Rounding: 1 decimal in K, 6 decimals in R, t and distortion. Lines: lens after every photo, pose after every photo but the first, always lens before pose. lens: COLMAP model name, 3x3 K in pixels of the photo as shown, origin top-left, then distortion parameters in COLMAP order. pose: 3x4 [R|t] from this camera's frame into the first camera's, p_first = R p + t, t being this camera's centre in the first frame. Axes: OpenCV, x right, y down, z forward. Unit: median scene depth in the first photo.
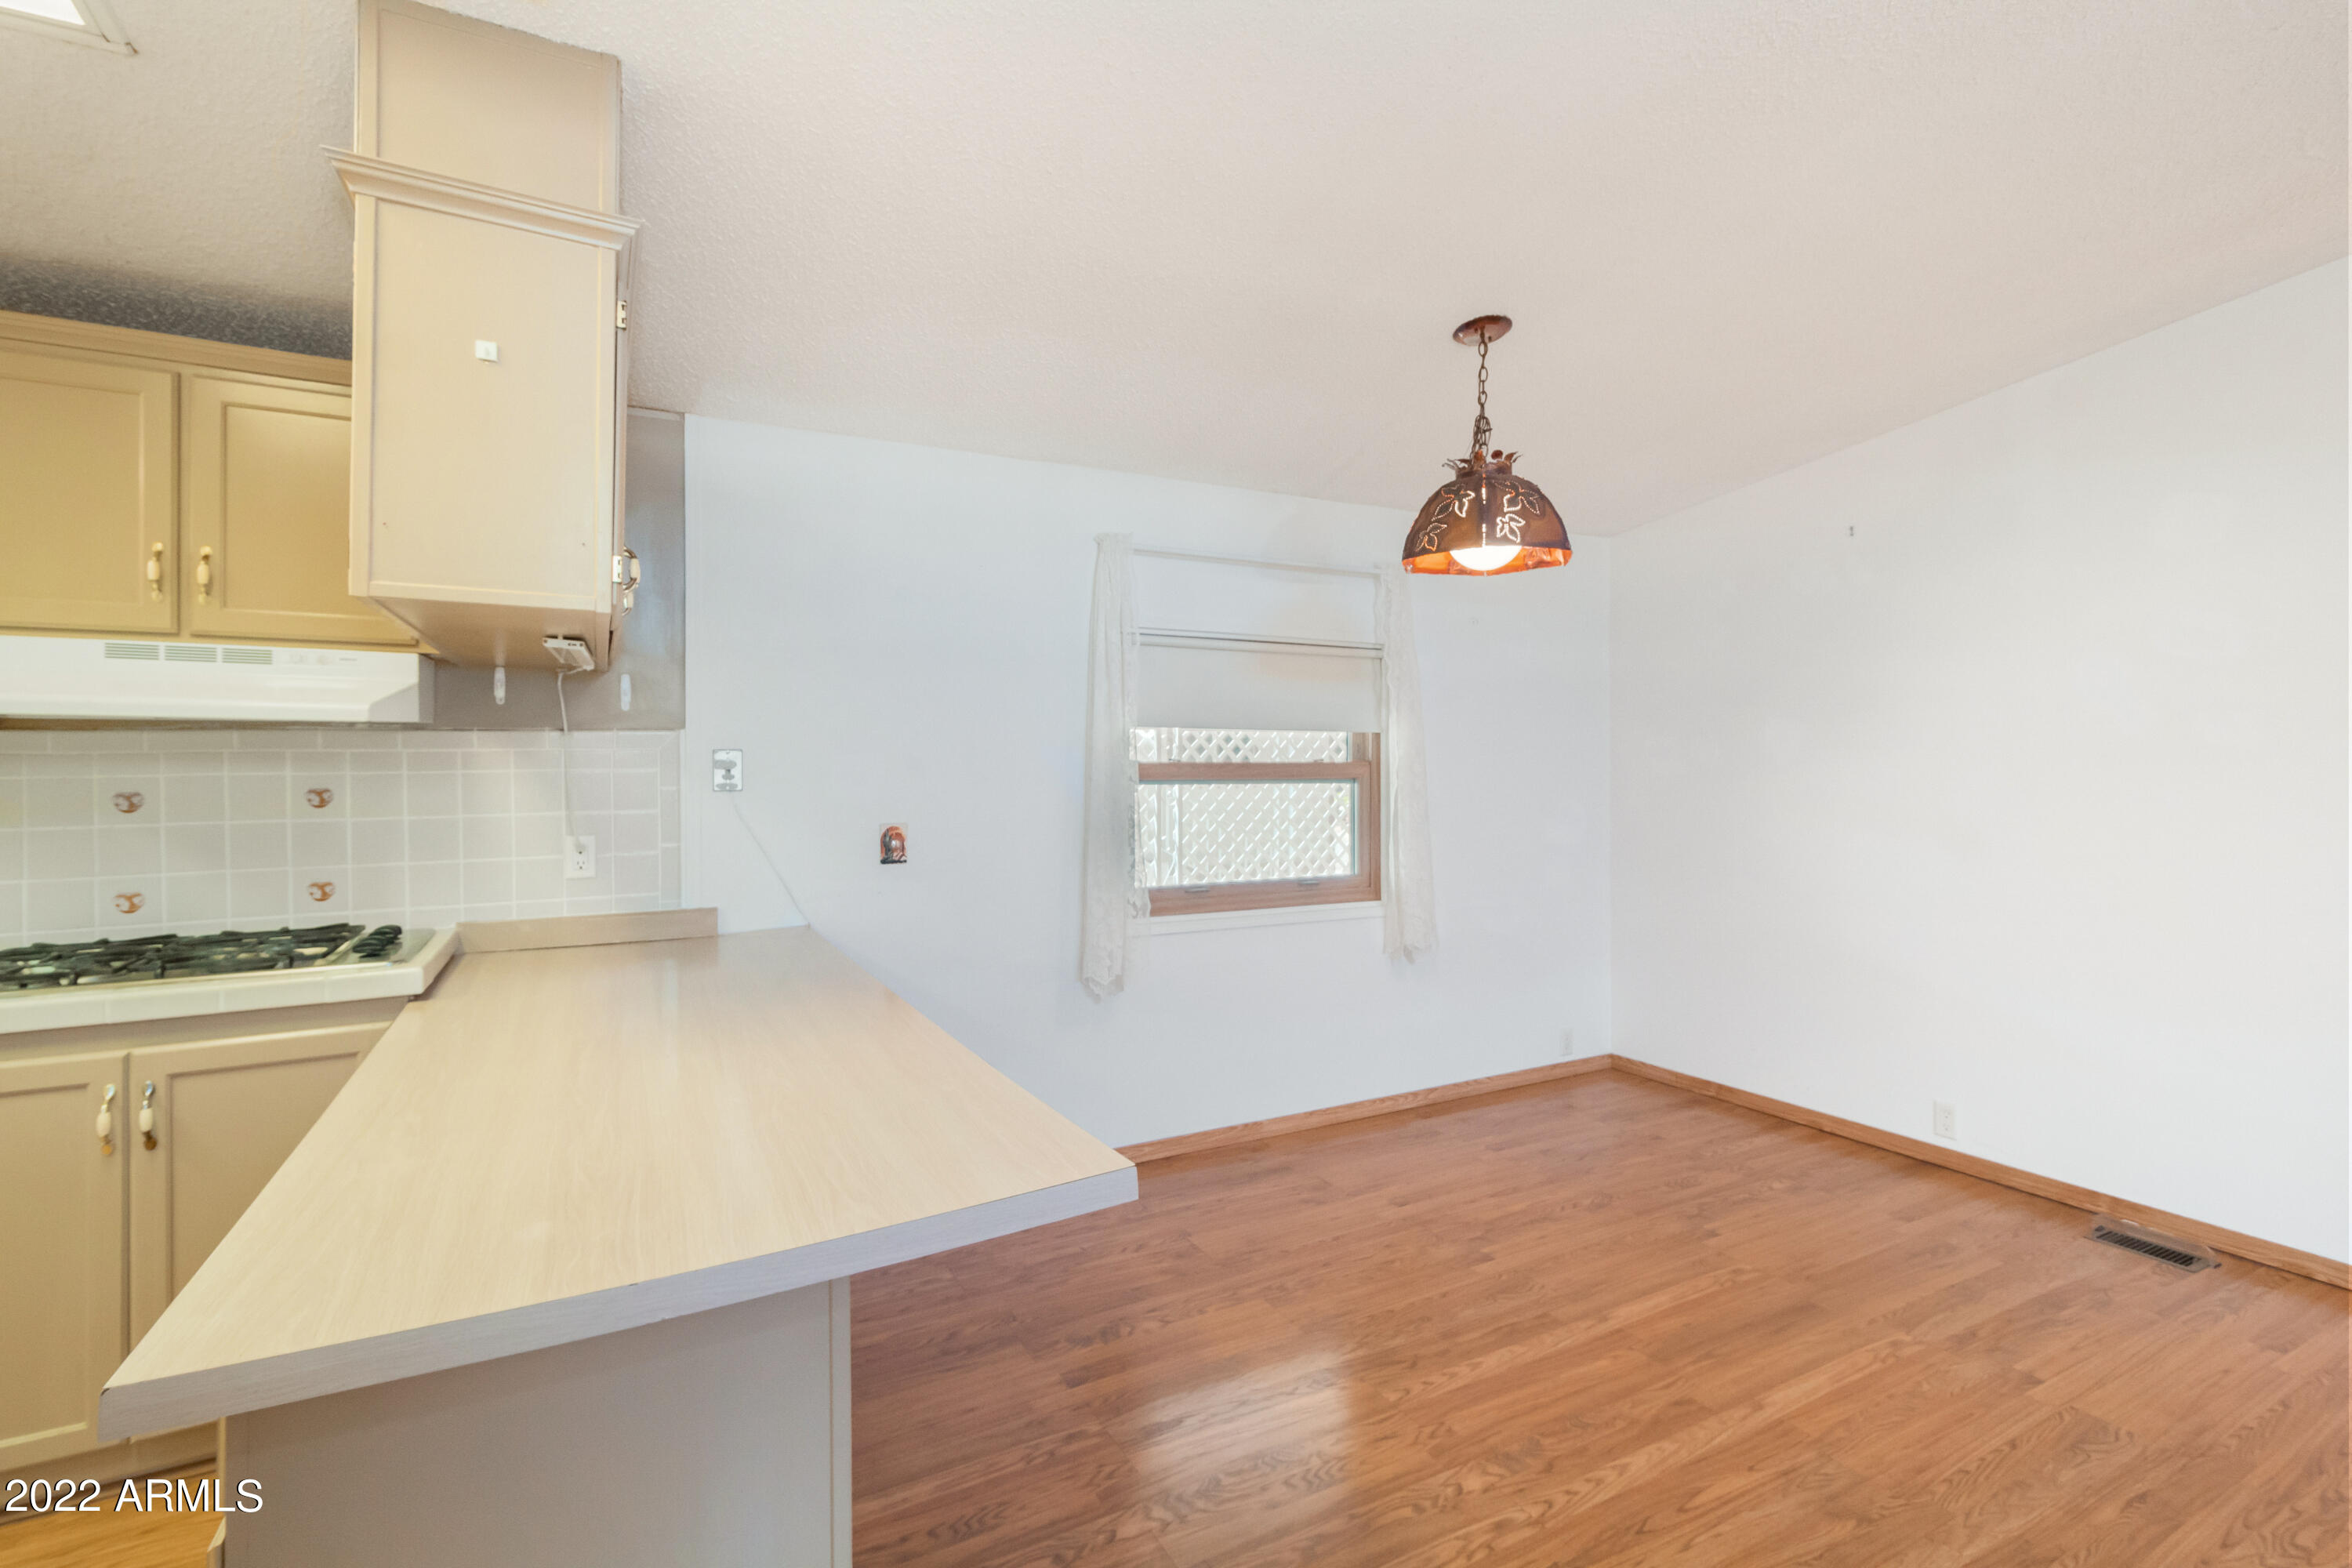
lens RADIAL K [[1100.5, 0, 1172.7], [0, 1100.5, 757.8], [0, 0, 1]] dist [0.007326, -0.001119]
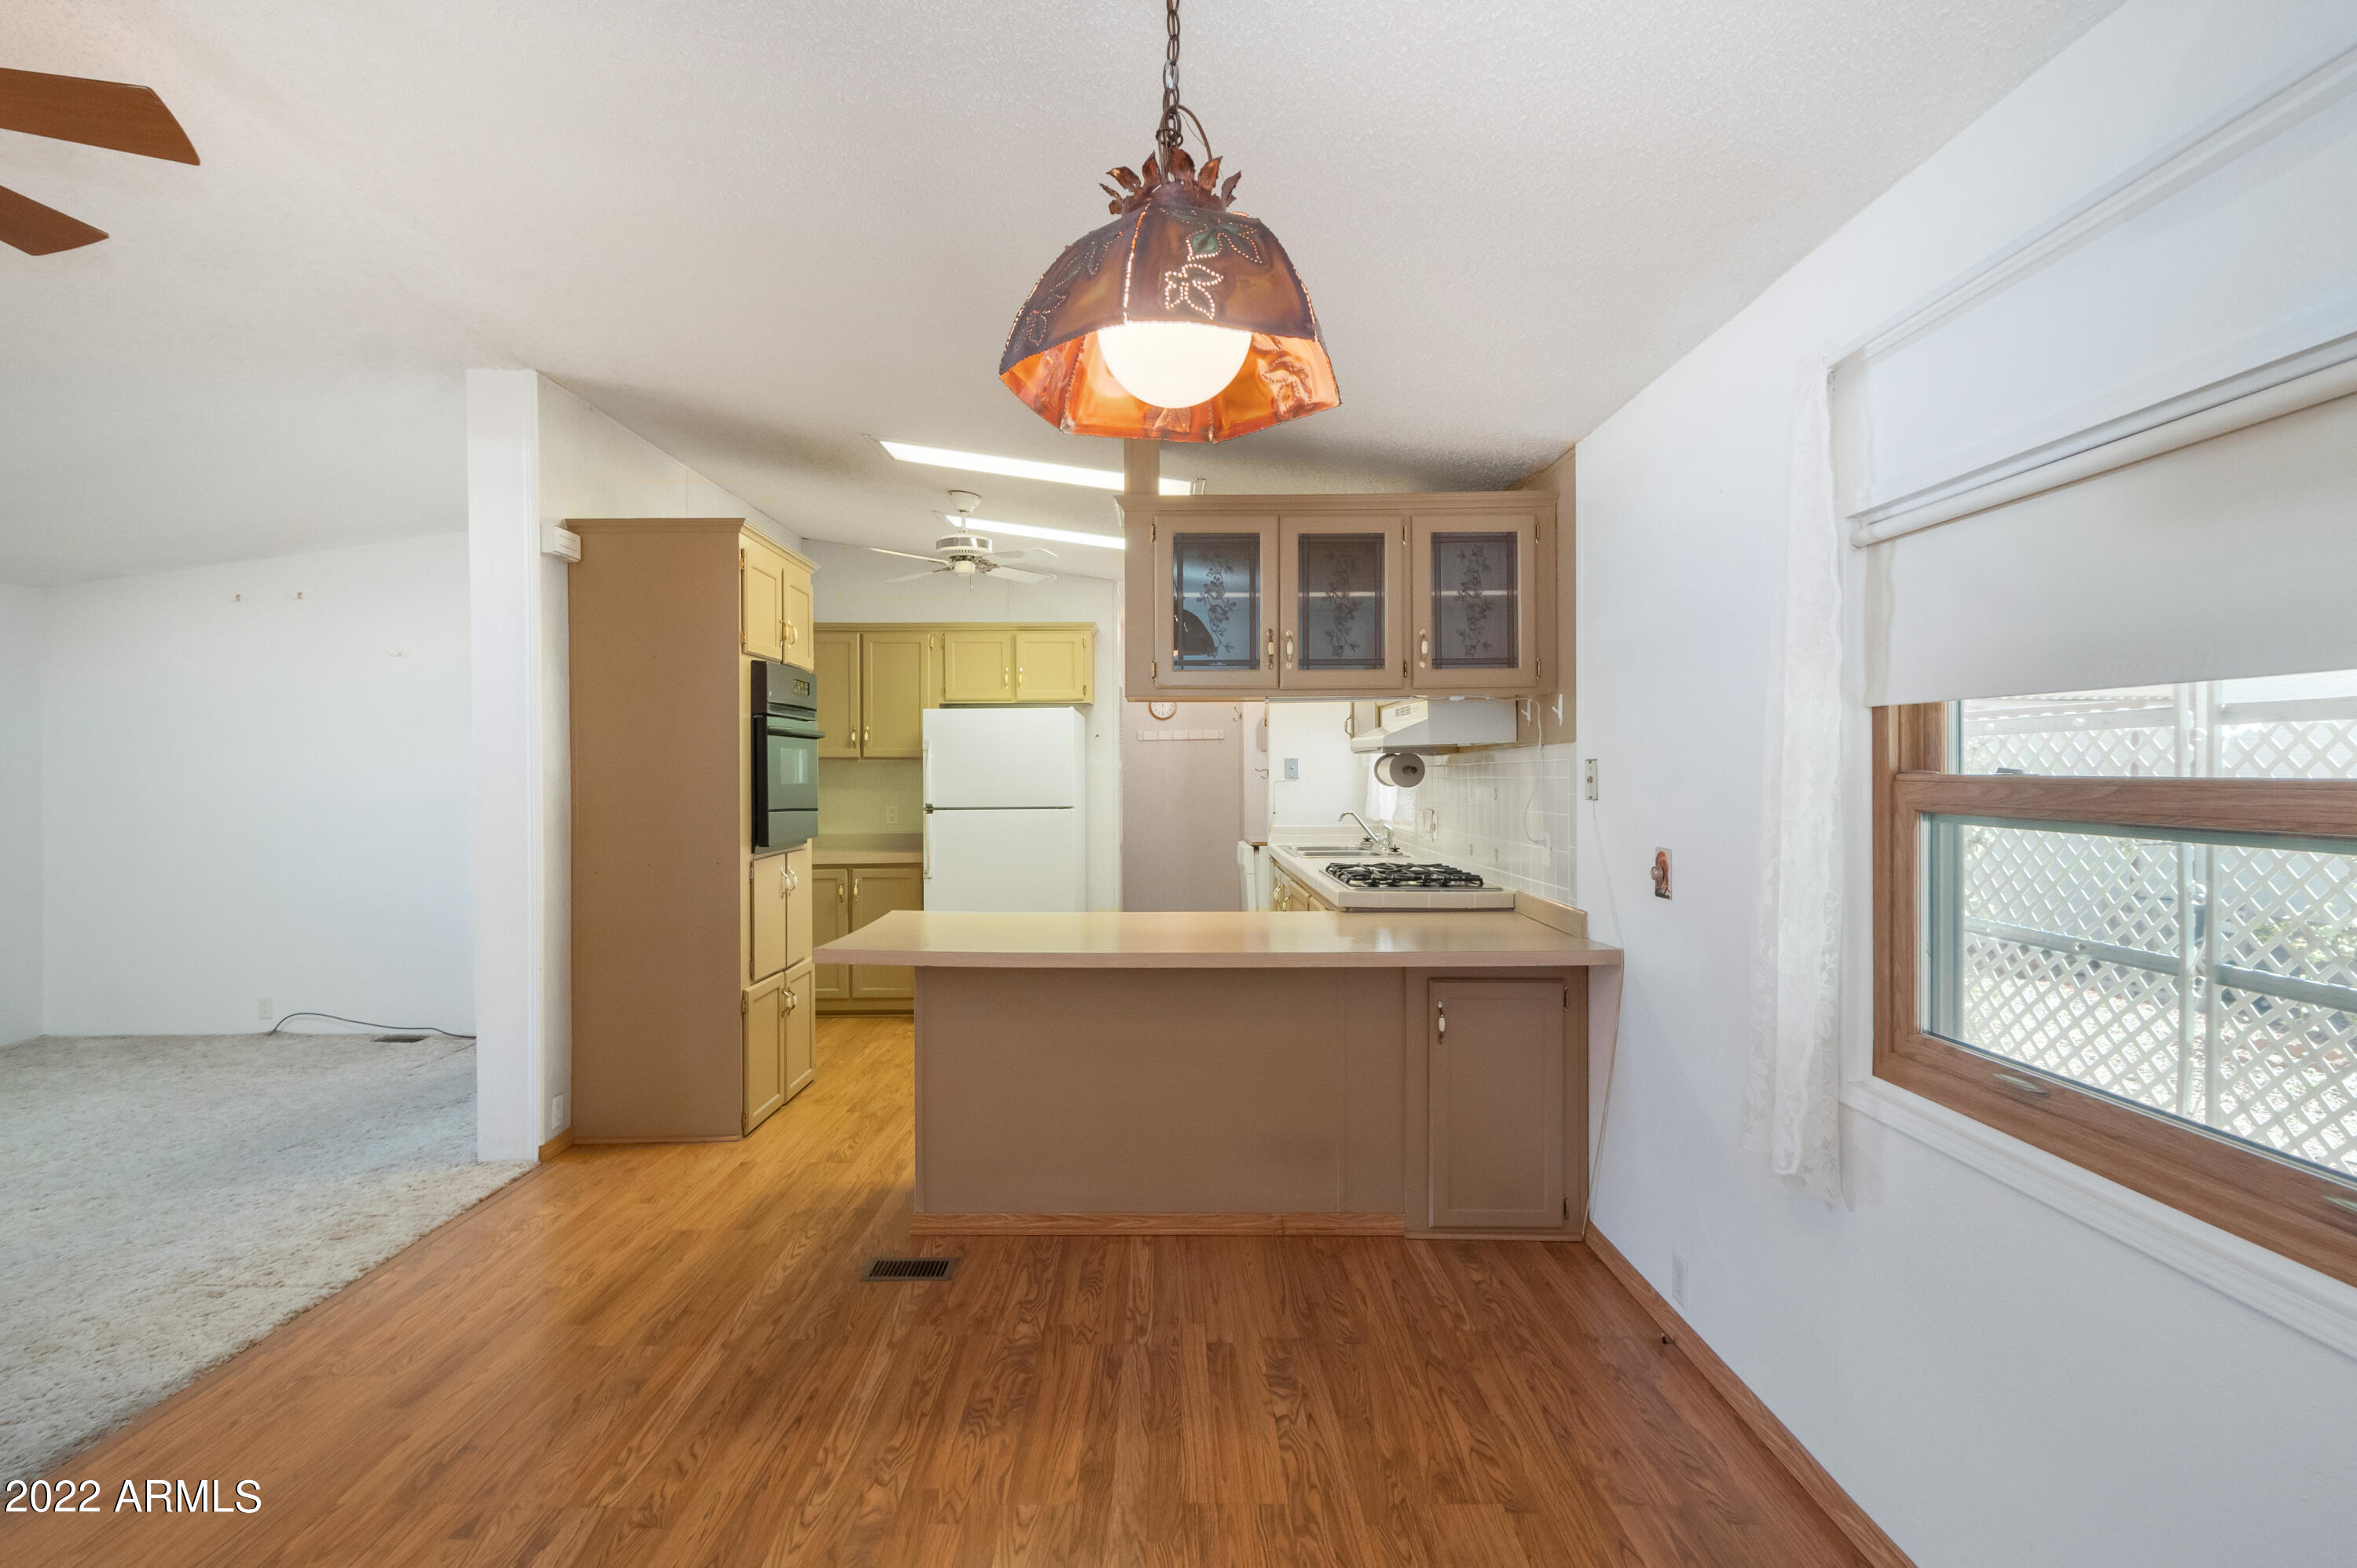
lens RADIAL K [[1102.8, 0, 1156.2], [0, 1102.8, 778.9], [0, 0, 1]] dist [0.007326, -0.001119]
pose [[-0.484252, 0.011292, -0.874856, 0.800319], [0.004461, 0.999936, 0.010438, -0.002255], [0.874917, 0.001152, -0.484271, 1.339620]]
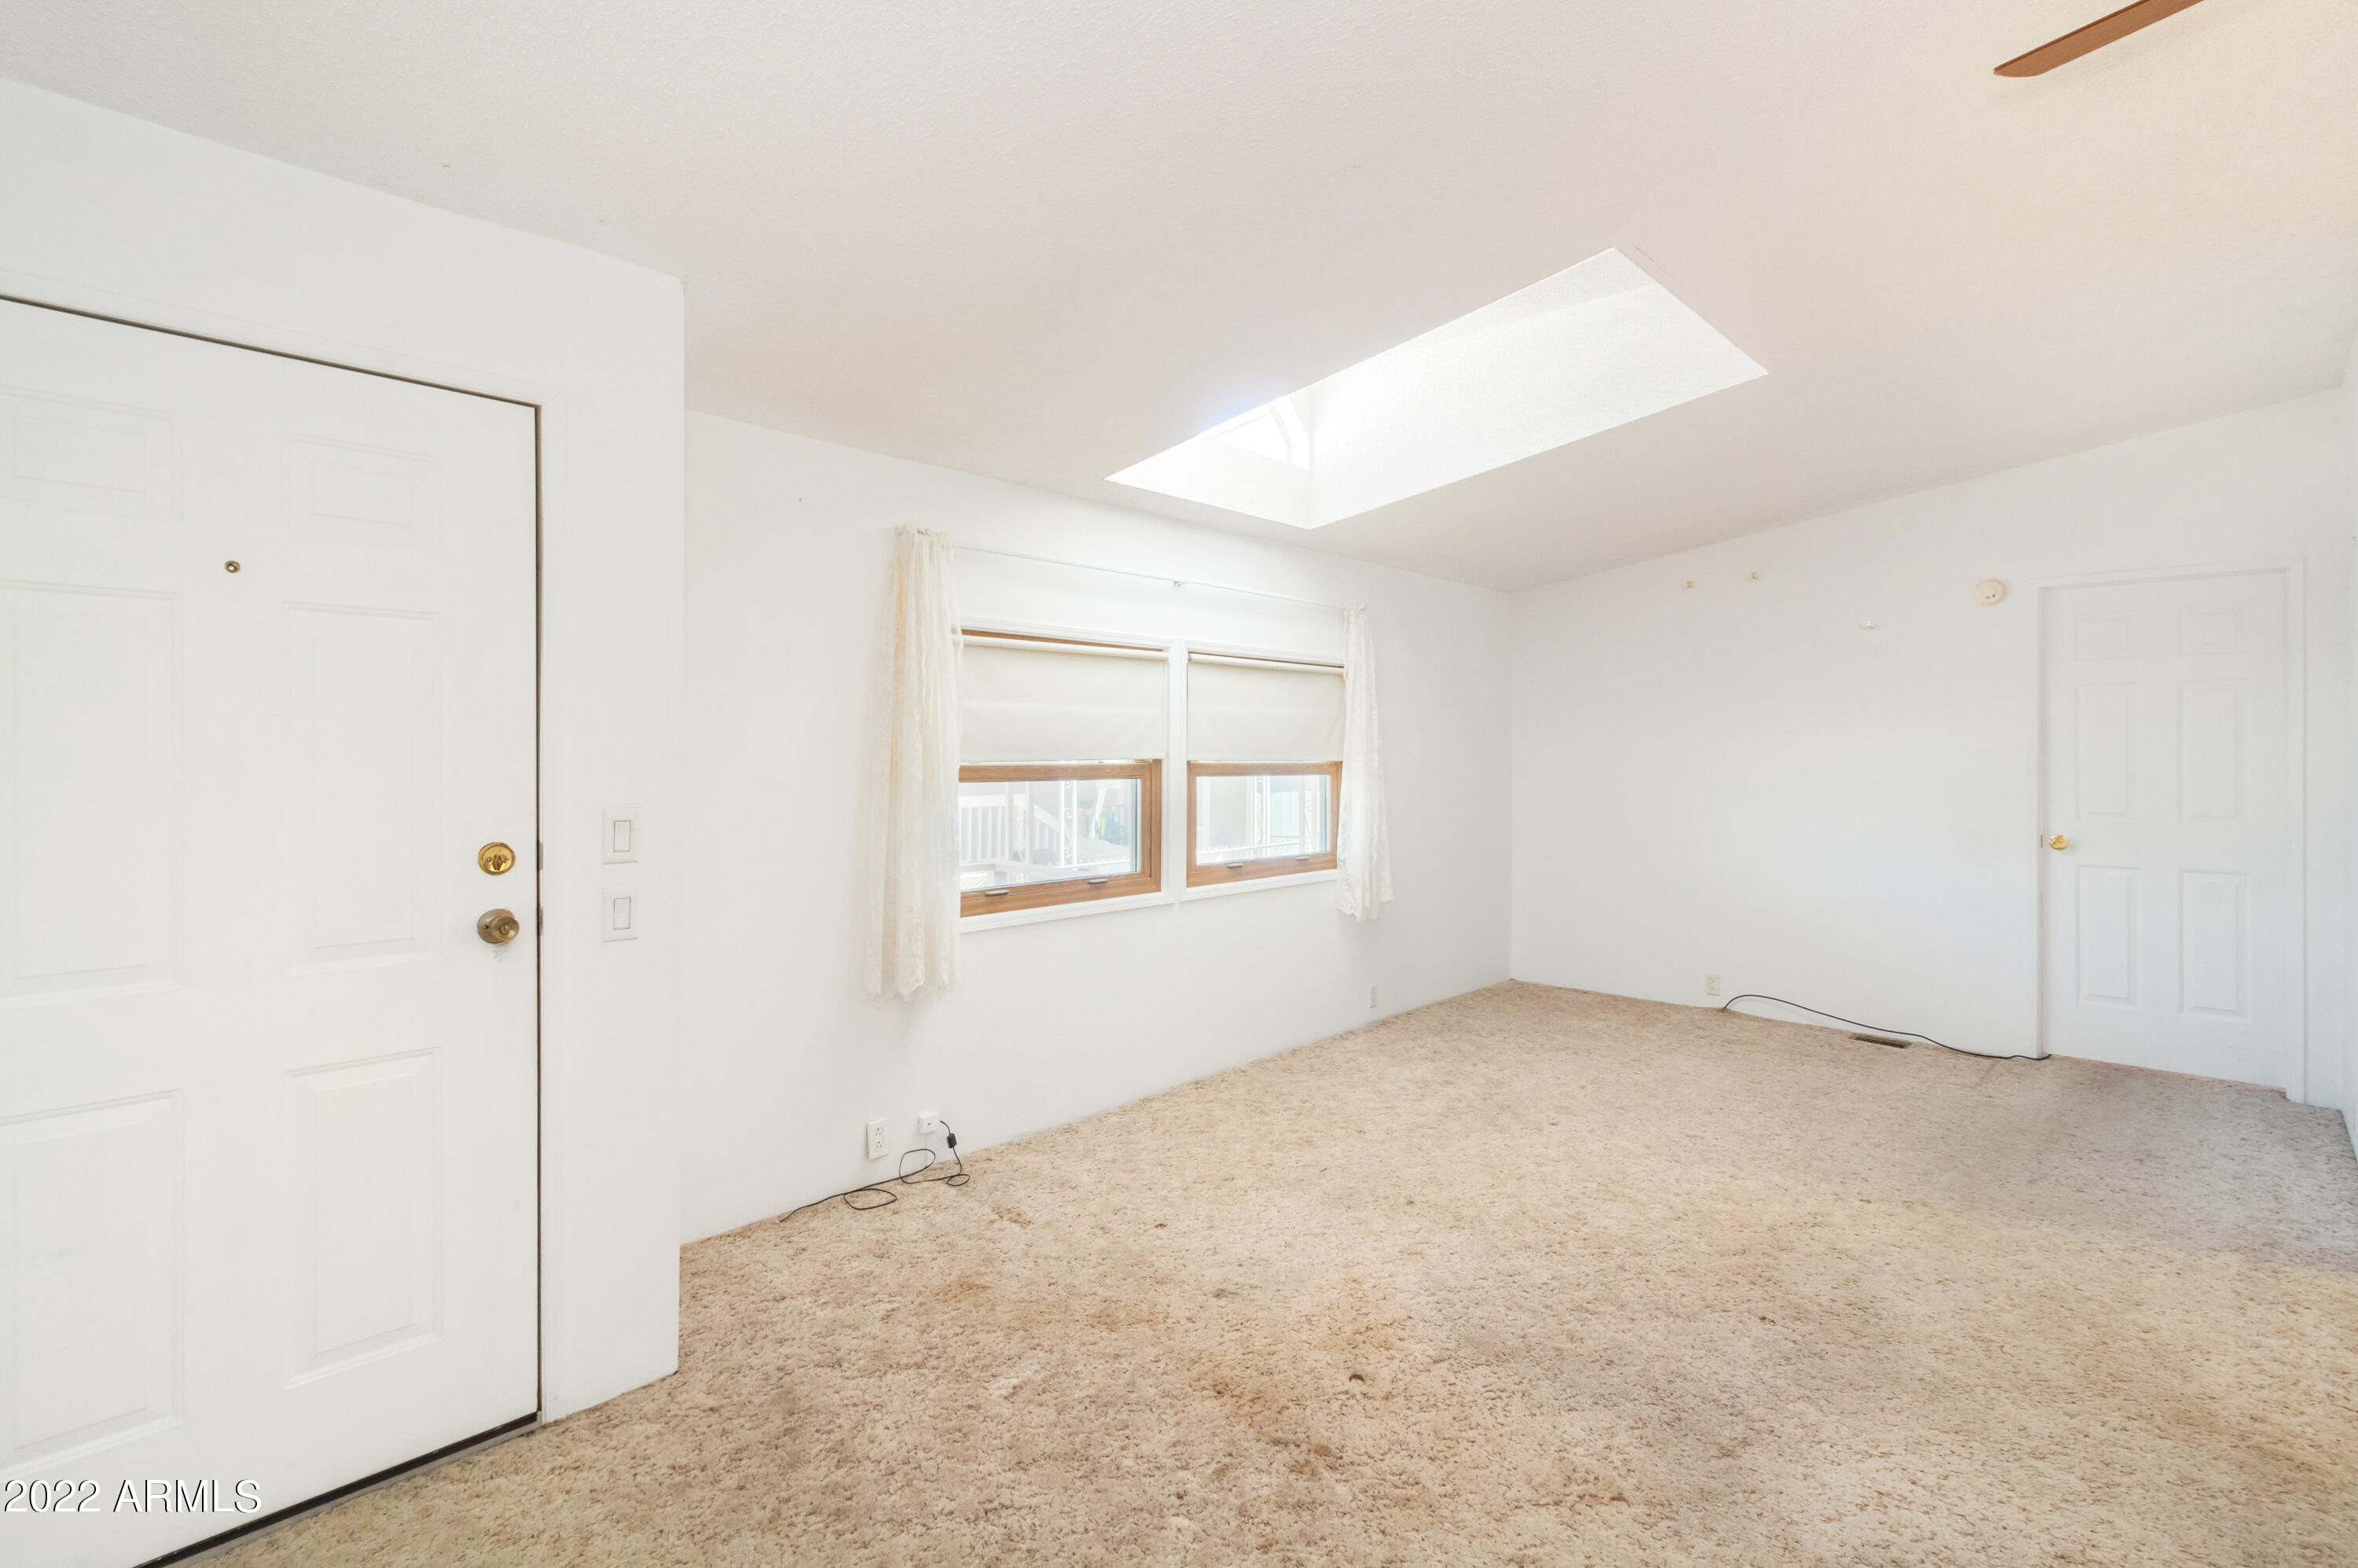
lens RADIAL K [[1103.3, 0, 1211.4], [0, 1103.3, 761.6], [0, 0, 1]] dist [0.007326, -0.001119]
pose [[-0.948893, 0.001961, -0.315593, 1.418365], [-0.001363, 0.999946, 0.010310, -0.005383], [0.315596, 0.010213, -0.948839, 0.515274]]
